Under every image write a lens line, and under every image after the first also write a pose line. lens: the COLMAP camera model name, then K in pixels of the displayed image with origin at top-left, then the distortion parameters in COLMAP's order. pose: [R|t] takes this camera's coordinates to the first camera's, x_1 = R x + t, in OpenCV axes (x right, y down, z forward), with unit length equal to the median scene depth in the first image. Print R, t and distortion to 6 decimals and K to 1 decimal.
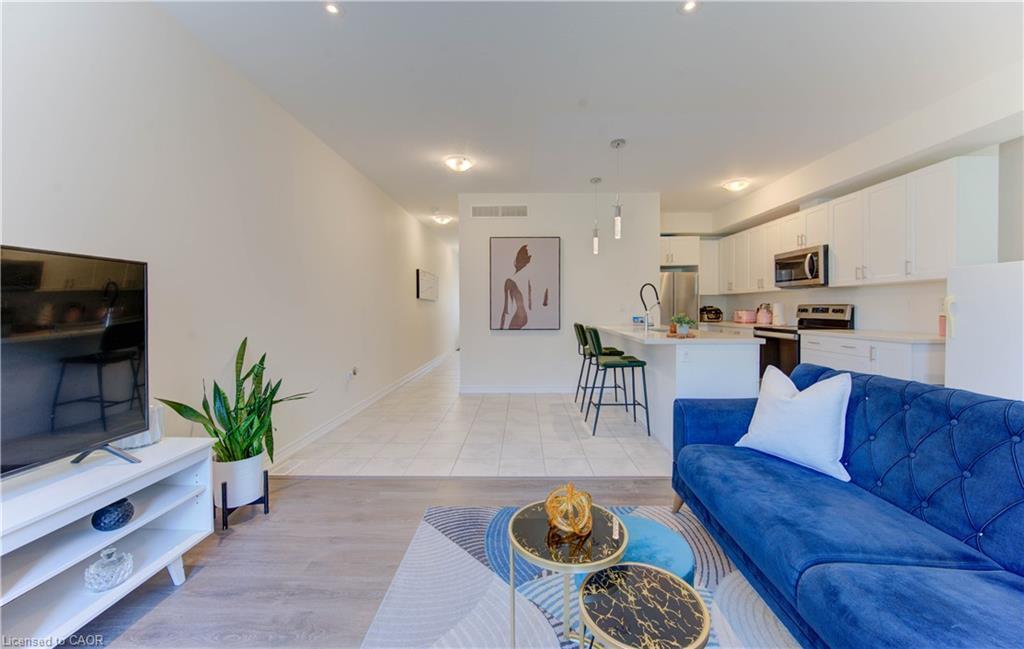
lens RADIAL K [[384.1, 0, 519.8], [0, 384.1, 312.9], [0, 0, 1]] dist [0.000327, -0.000018]
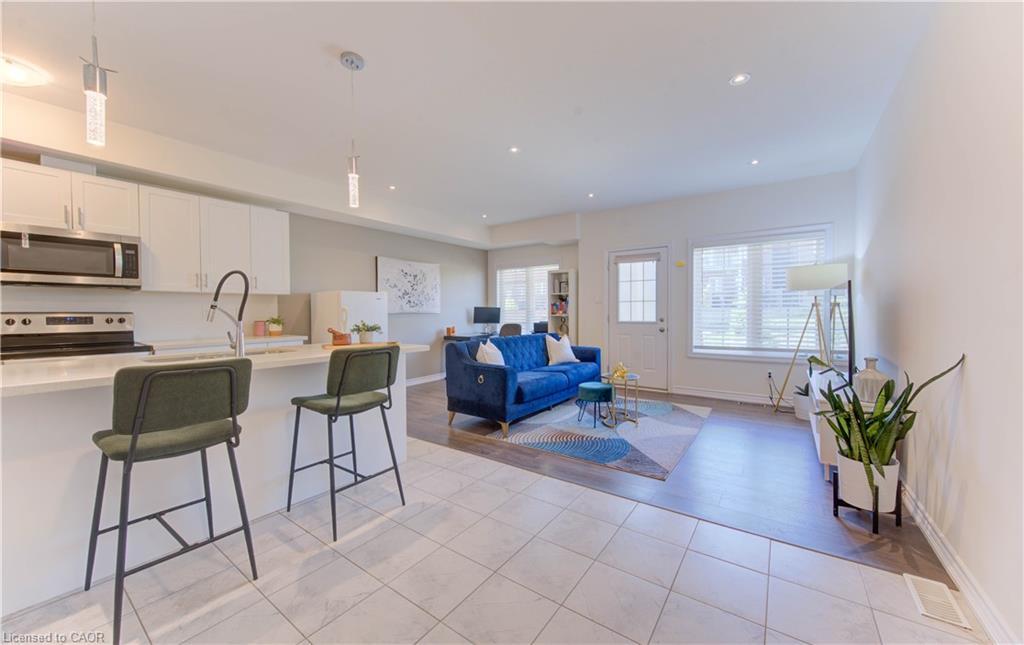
lens RADIAL K [[392.6, 0, 497.0], [0, 392.6, 320.0], [0, 0, 1]] dist [-0.001720, -0.000129]
pose [[-0.799490, -0.002200, 0.600676, -0.266405], [0.018539, 0.999427, 0.028336, -0.013602], [-0.600394, 0.033791, -0.798990, 1.090647]]
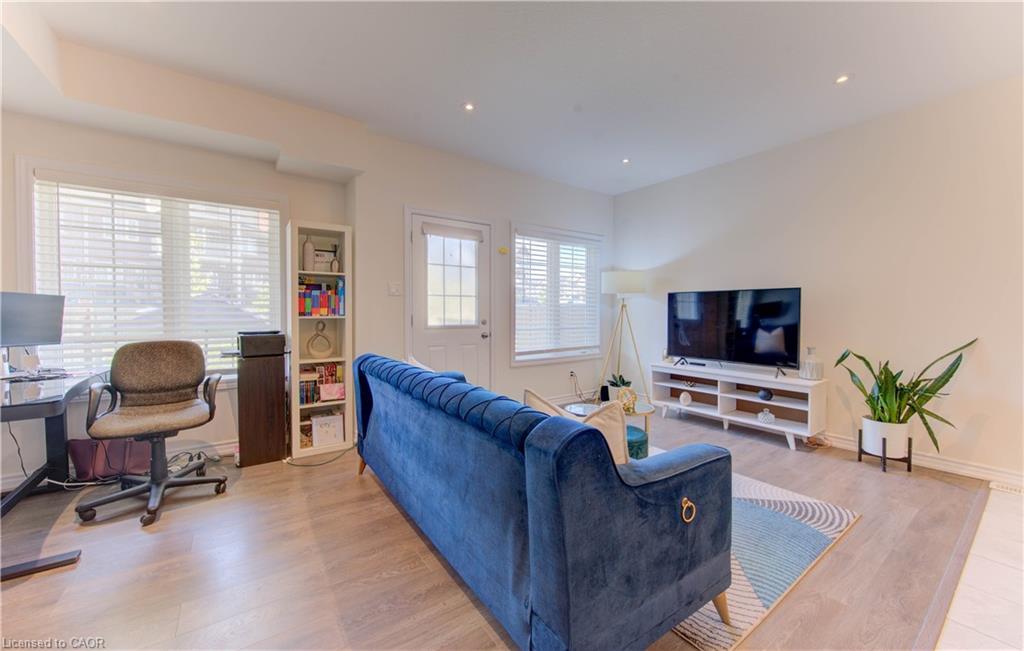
lens RADIAL K [[394.5, 0, 518.0], [0, 394.5, 322.5], [0, 0, 1]] dist [-0.007504, -0.000182]
pose [[-0.799558, 0.021126, -0.600218, 0.504281], [-0.006456, 0.999021, 0.043762, -0.009593], [0.600555, 0.038865, -0.798639, 0.607207]]
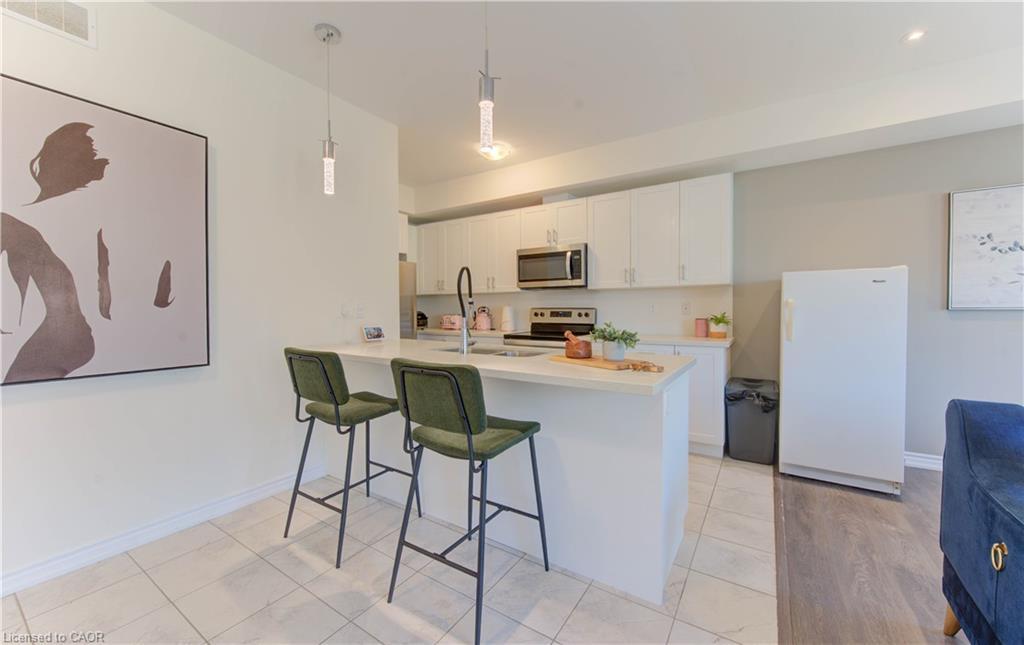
lens RADIAL K [[386.3, 0, 515.9], [0, 386.3, 317.5], [0, 0, 1]] dist [-0.010410, 0.000093]
pose [[0.537164, -0.013150, 0.843375, -0.073043], [0.011690, 0.999898, 0.008145, -0.007641], [-0.843397, 0.005484, 0.537264, 0.578753]]
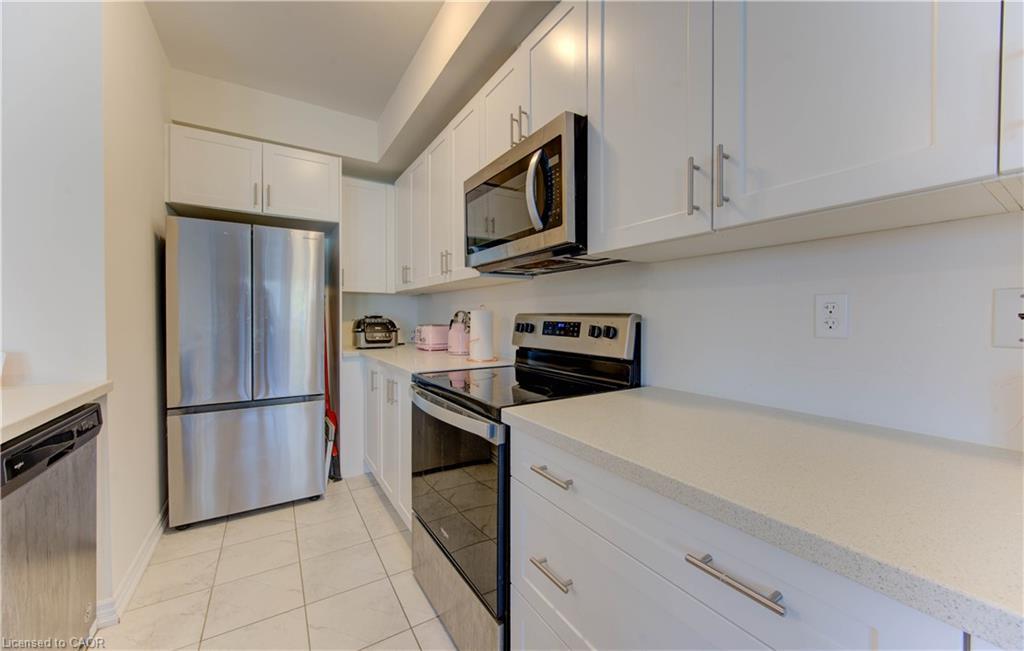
lens RADIAL K [[394.5, 0, 518.0], [0, 394.5, 322.5], [0, 0, 1]] dist [-0.007504, -0.000182]
pose [[0.829514, 0.001470, 0.558483, 0.524157], [-0.001454, 0.999999, -0.000473, -0.012589], [-0.558483, -0.000420, 0.829516, 0.692891]]
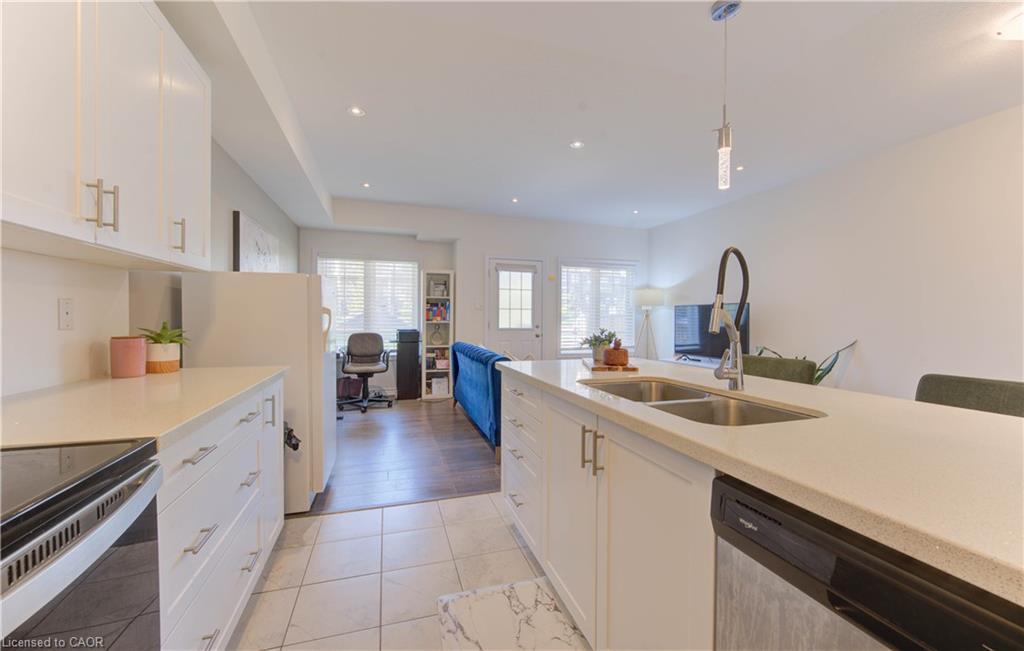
lens RADIAL K [[418.3, 0, 512.0], [0, 418.3, 325.5], [0, 0, 1]] dist [-0.001819, -0.000094]
pose [[-0.948693, 0.004482, -0.316168, 0.556727], [-0.005497, 0.999515, 0.030665, -0.016849], [0.316152, 0.030830, -0.948207, 1.147405]]
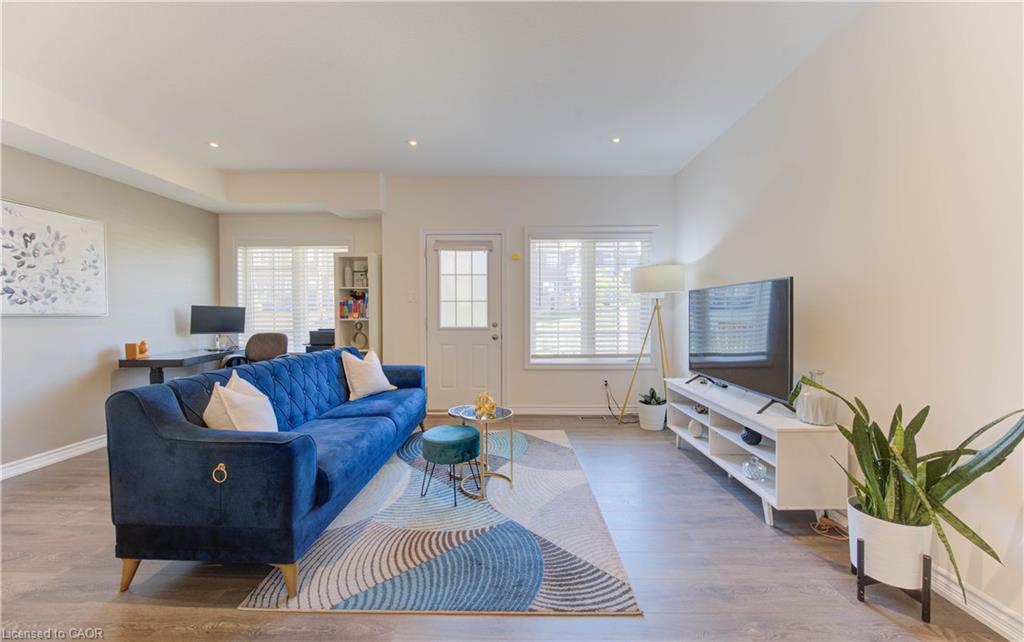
lens RADIAL K [[393.0, 0, 516.8], [0, 393.0, 323.0], [0, 0, 1]] dist [-0.006113, -0.000242]
pose [[-0.999964, 0.007520, 0.004052, -0.014503], [0.007666, 0.999277, 0.037248, -0.010782], [-0.003768, 0.037278, -0.999298, 0.802284]]
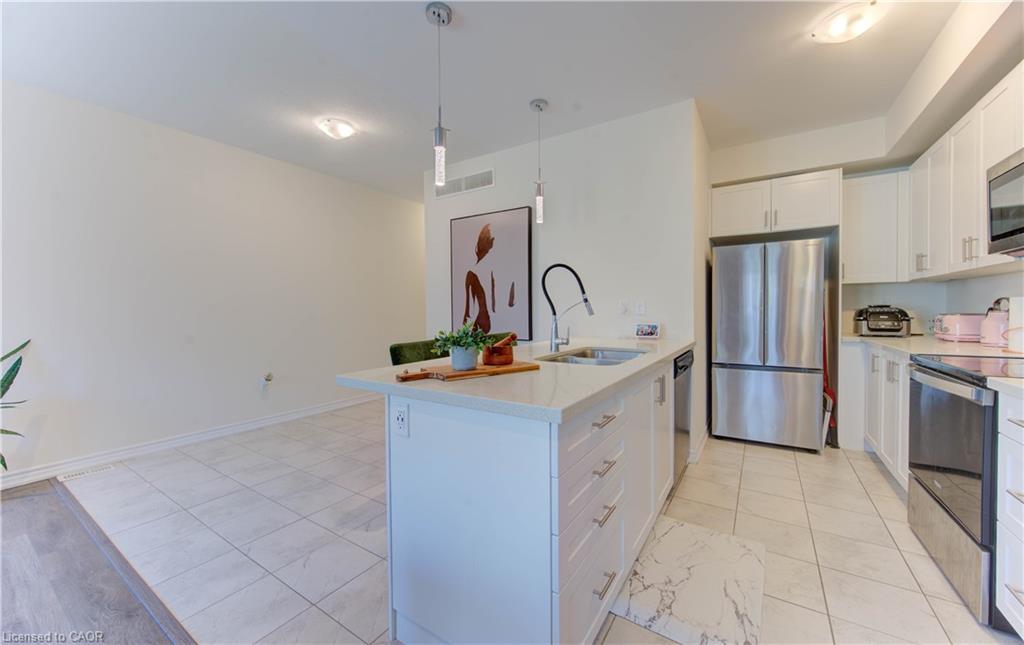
lens RADIAL K [[380.7, 0, 504.2], [0, 380.7, 316.6], [0, 0, 1]] dist [-0.002178, -0.000135]
pose [[0.845602, 0.008319, -0.533750, 0.492164], [-0.003832, 0.999947, 0.009513, -0.007328], [0.533801, -0.005999, 0.845589, 0.454768]]
